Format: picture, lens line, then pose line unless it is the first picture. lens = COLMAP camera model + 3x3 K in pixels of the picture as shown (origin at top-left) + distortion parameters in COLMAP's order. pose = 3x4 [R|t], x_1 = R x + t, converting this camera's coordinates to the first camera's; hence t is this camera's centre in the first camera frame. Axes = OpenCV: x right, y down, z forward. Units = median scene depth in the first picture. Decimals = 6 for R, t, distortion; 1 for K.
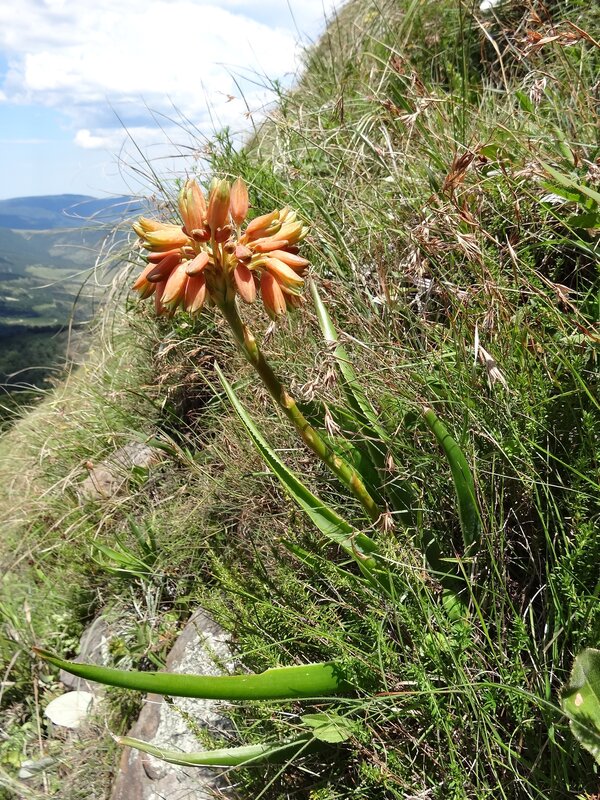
lens RADIAL K [[587.7, 0, 299.8], [0, 587.7, 397.4], [0, 0, 1]] dist [-0.014742, -0.004526]
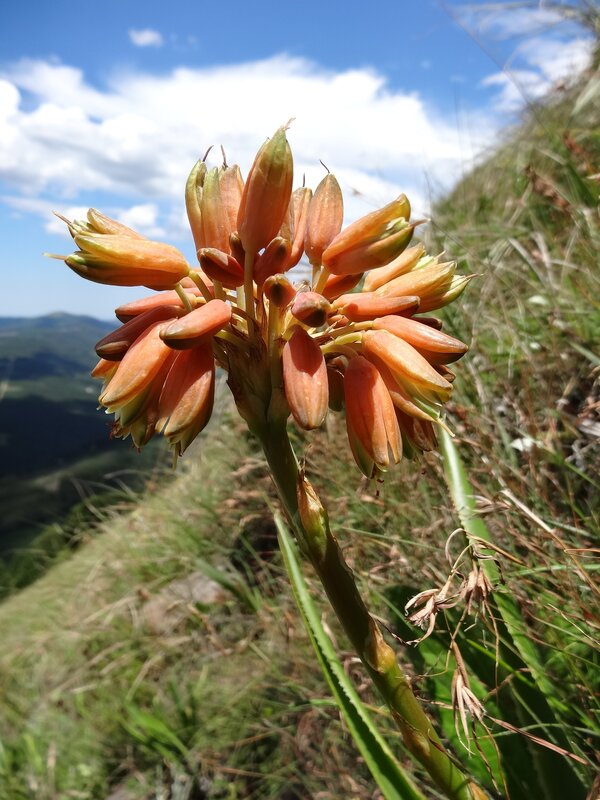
lens RADIAL K [[587.7, 0, 302.3], [0, 587.7, 399.2], [0, 0, 1]] dist [-0.014742, -0.004526]
pose [[0.979513, 0.095407, -0.177349, -0.020541], [-0.130635, 0.971251, -0.199014, -0.092390], [0.153263, 0.218104, 0.963816, 0.570312]]
